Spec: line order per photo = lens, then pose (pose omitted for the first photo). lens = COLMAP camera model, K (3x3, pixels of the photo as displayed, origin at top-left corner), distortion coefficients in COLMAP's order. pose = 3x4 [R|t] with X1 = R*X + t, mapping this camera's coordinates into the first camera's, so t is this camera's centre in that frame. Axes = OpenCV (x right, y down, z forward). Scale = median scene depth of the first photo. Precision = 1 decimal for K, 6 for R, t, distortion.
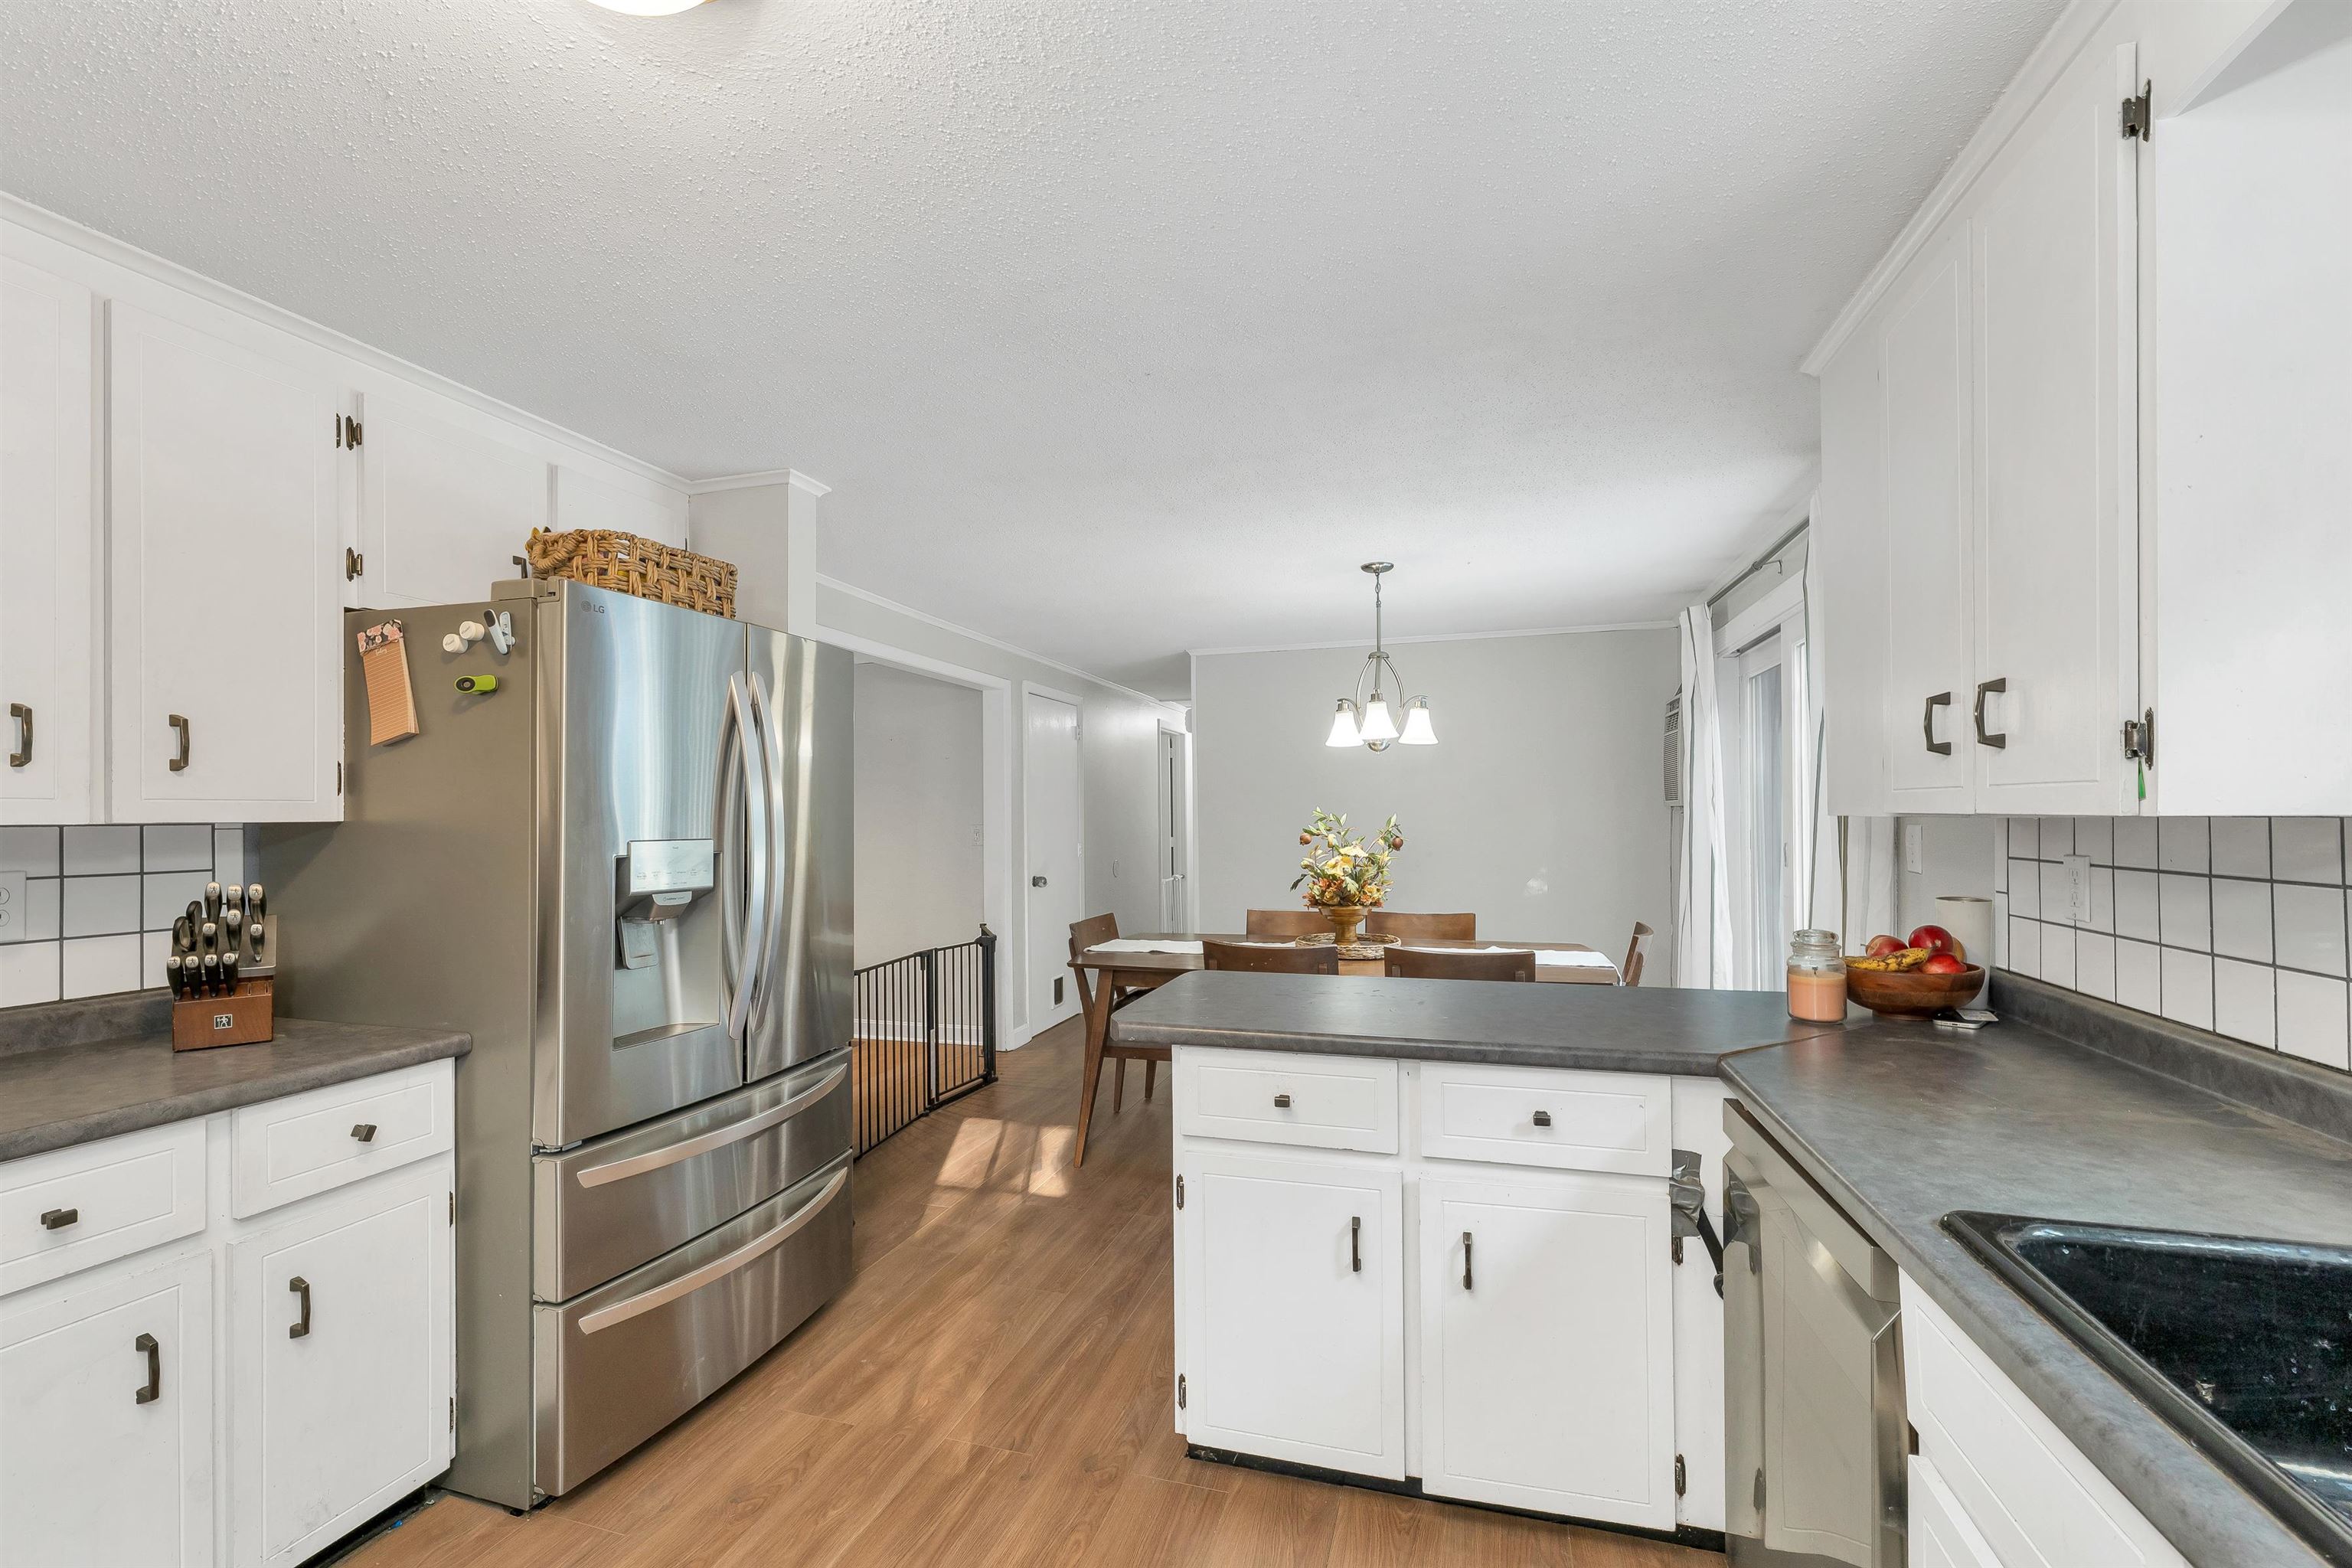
lens RADIAL K [[1008.7, 0, 1181.4], [0, 1008.7, 817.2], [0, 0, 1]] dist [-0.001845, -0.000312]
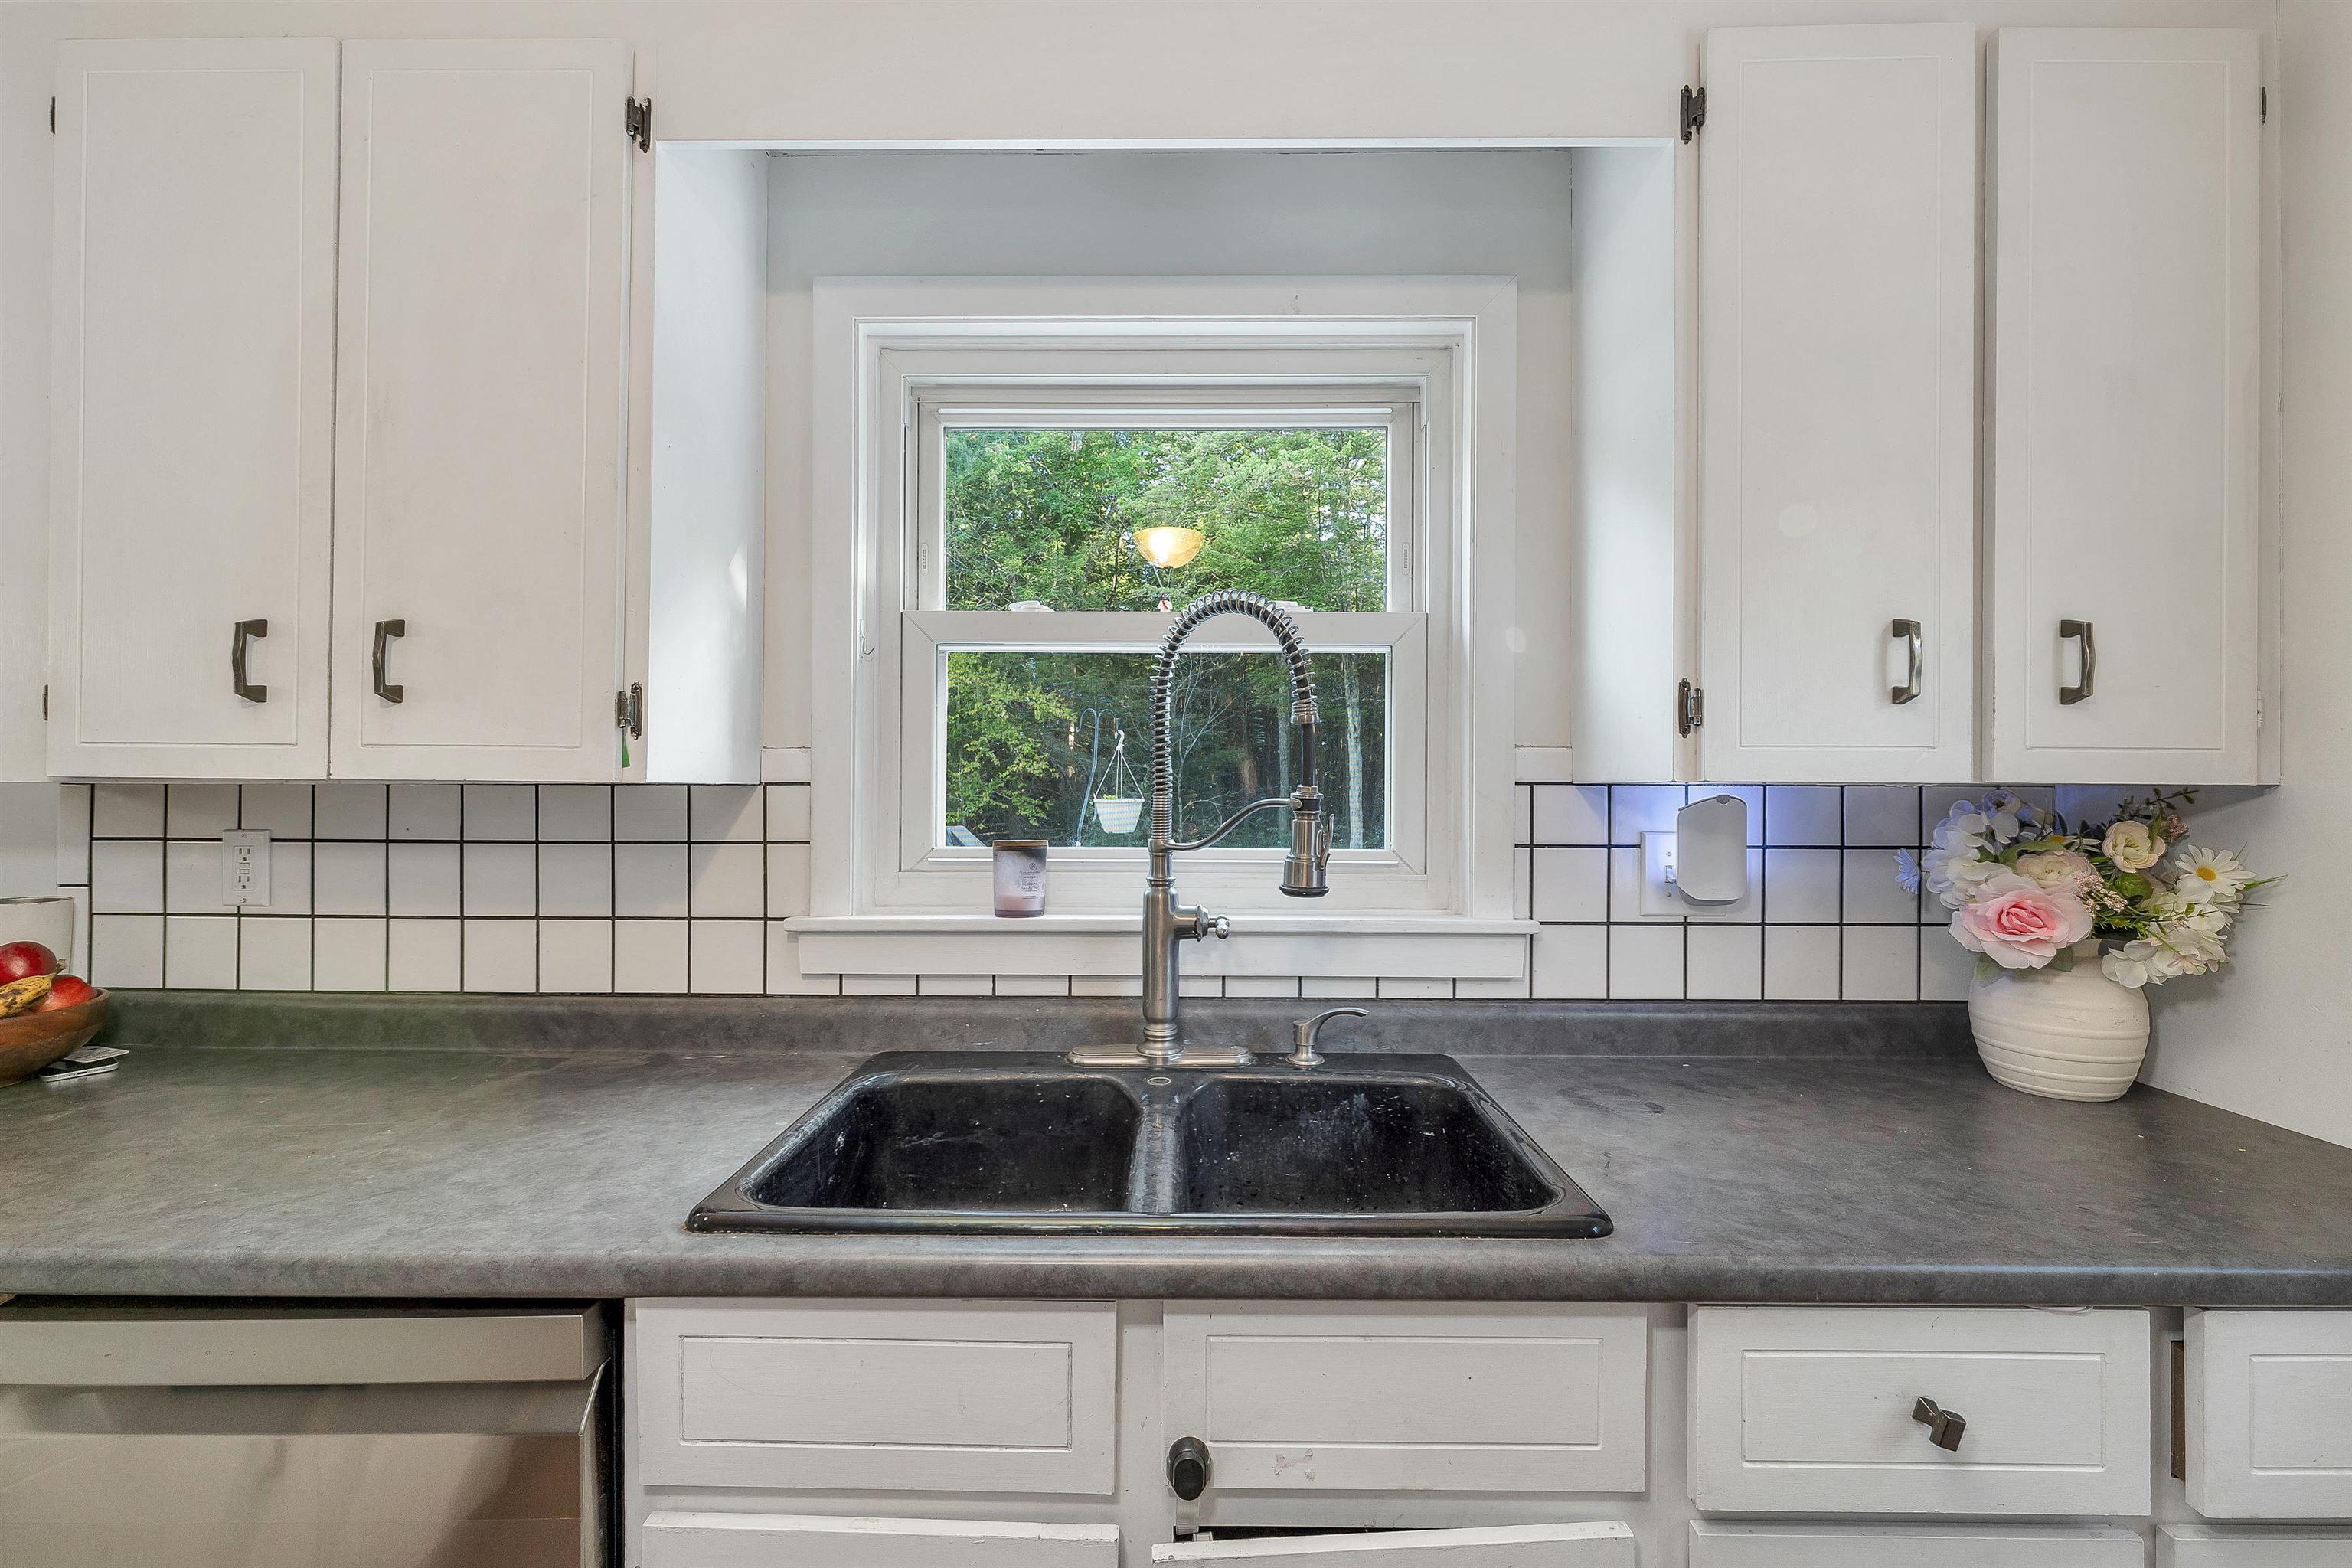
lens RADIAL K [[999.1, 0, 1176.6], [0, 999.1, 780.3], [0, 0, 1]] dist [-0.000084, -0.000682]
pose [[-0.269868, 0.008550, 0.962859, -0.132412], [-0.001948, 0.999954, -0.009426, 0.003045], [-0.962895, -0.004419, -0.269838, 0.464666]]
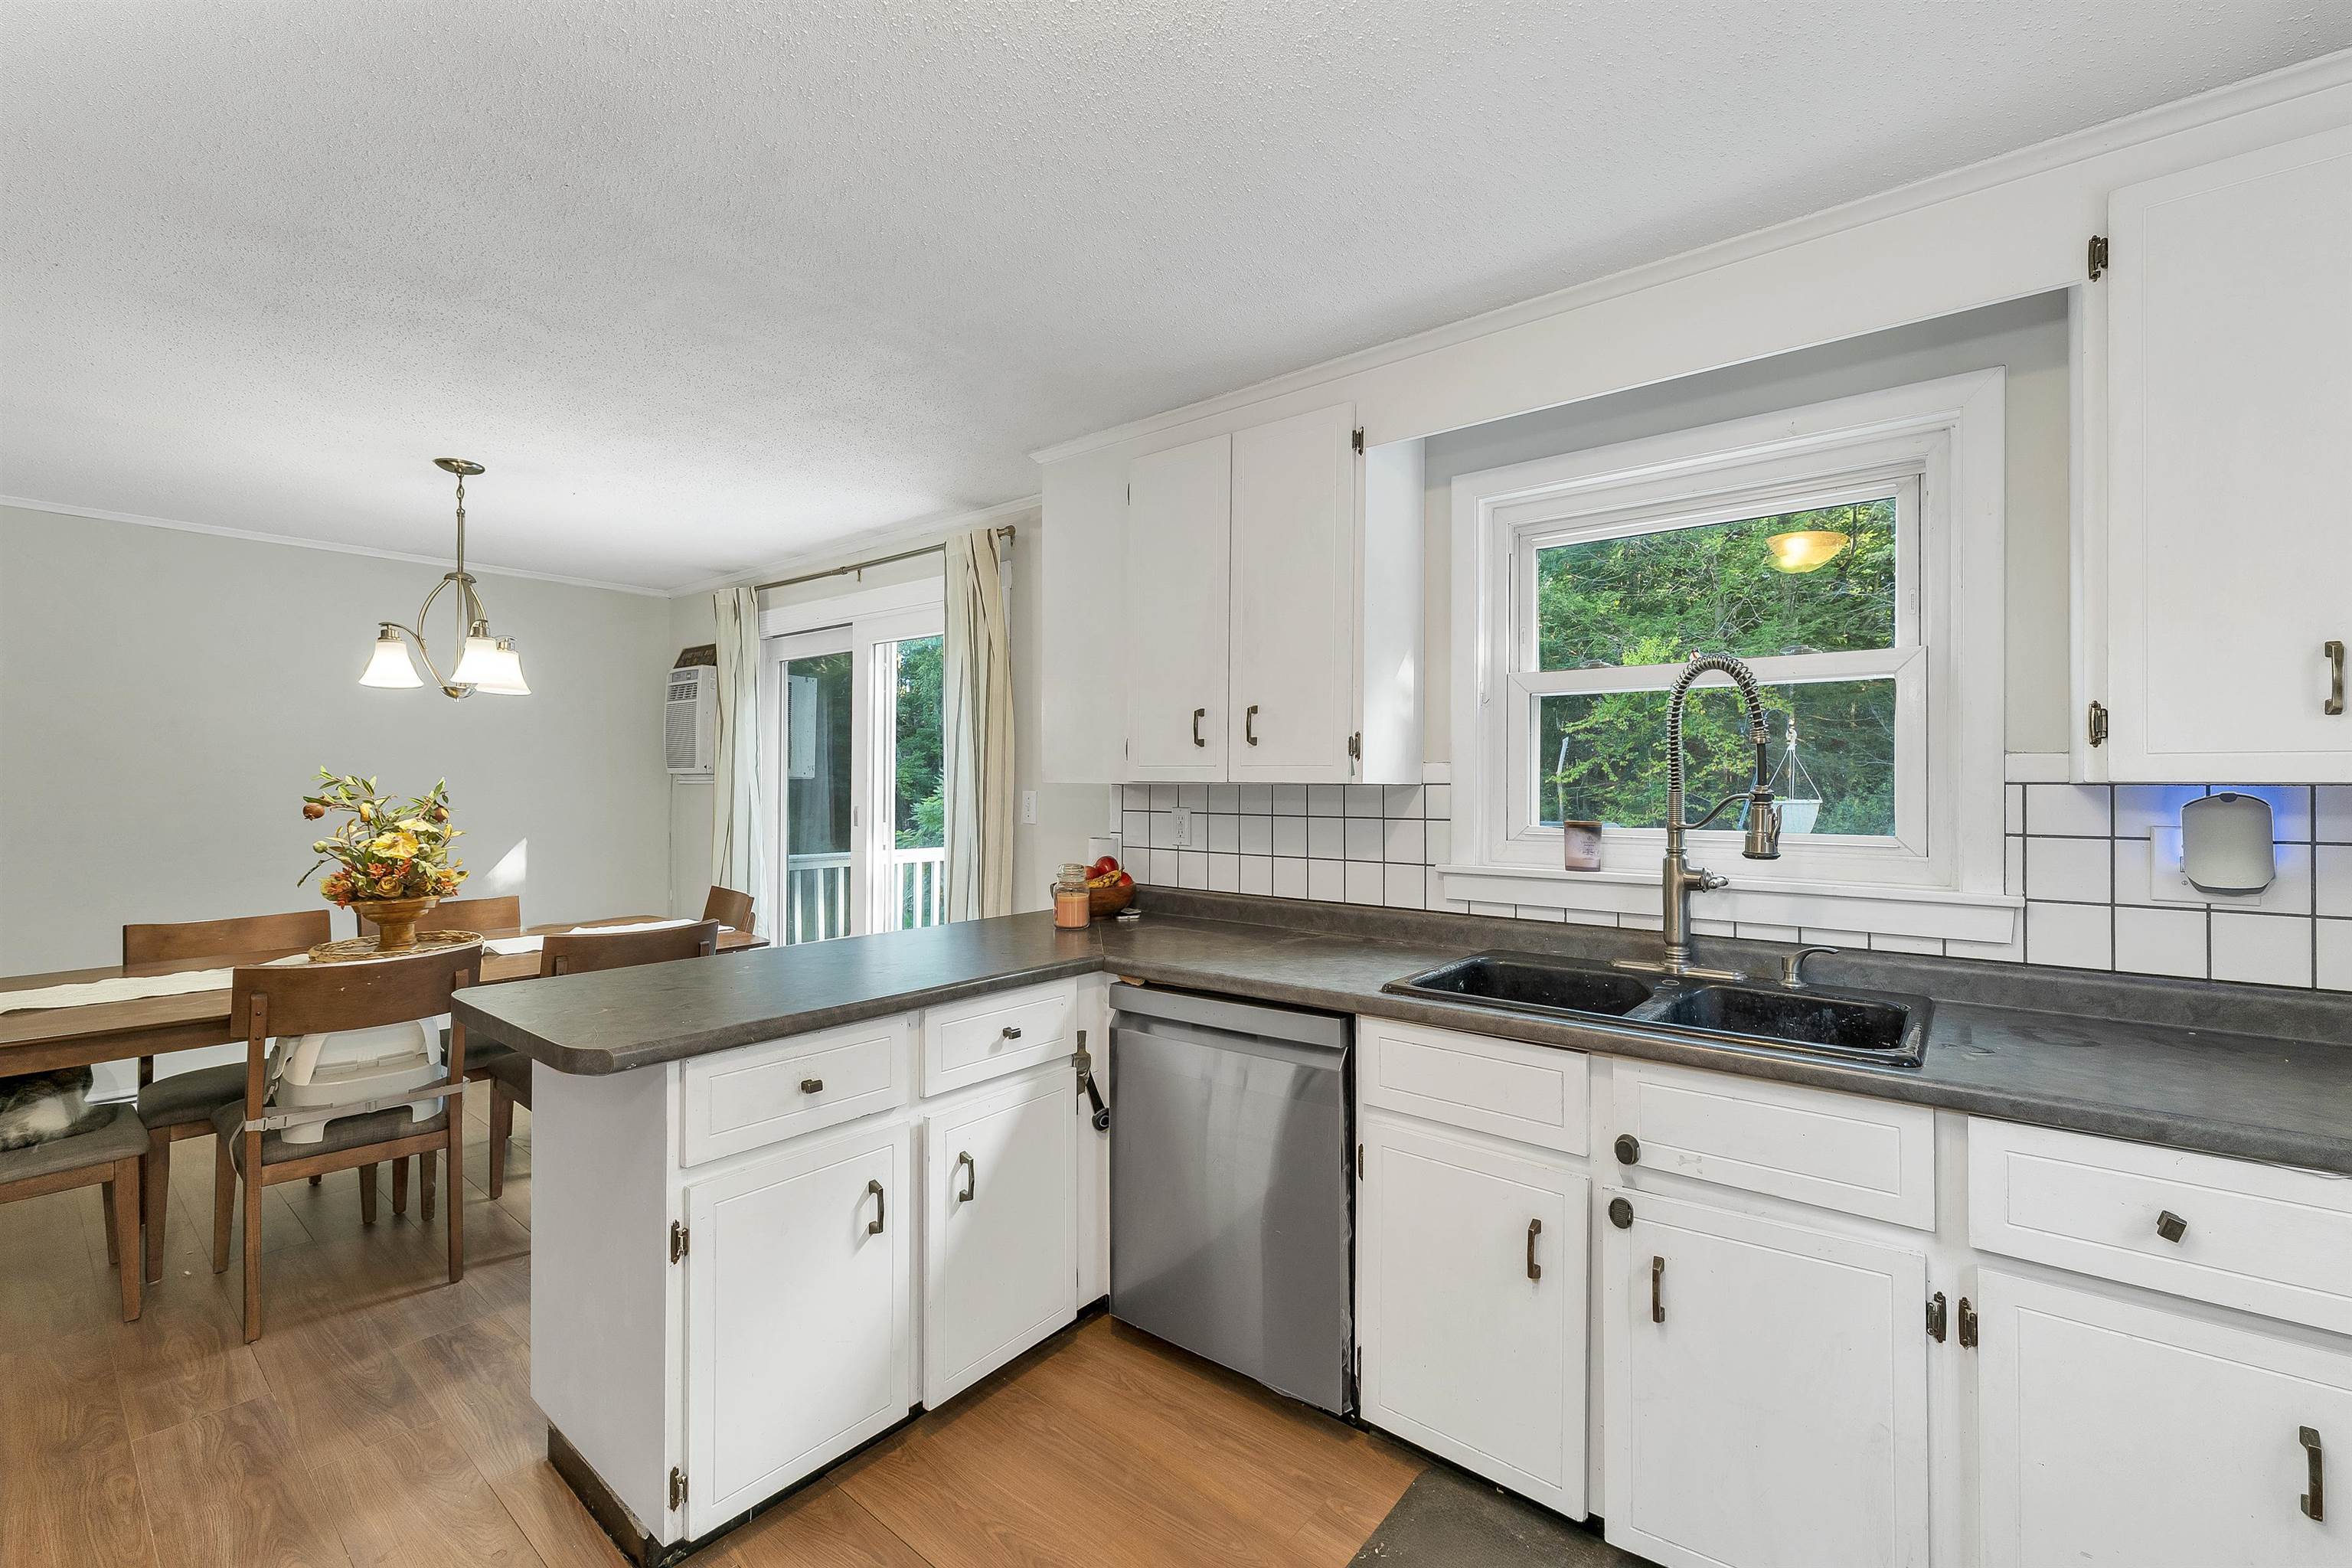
lens RADIAL K [[1009.4, 0, 1187.8], [0, 1009.4, 780.3], [0, 0, 1]] dist [-0.002363, -0.000189]
pose [[0.368123, 0.009053, 0.929733, -0.678957], [-0.004671, 0.999958, -0.007888, 0.006033], [-0.929766, -0.001439, 0.368149, 0.357747]]
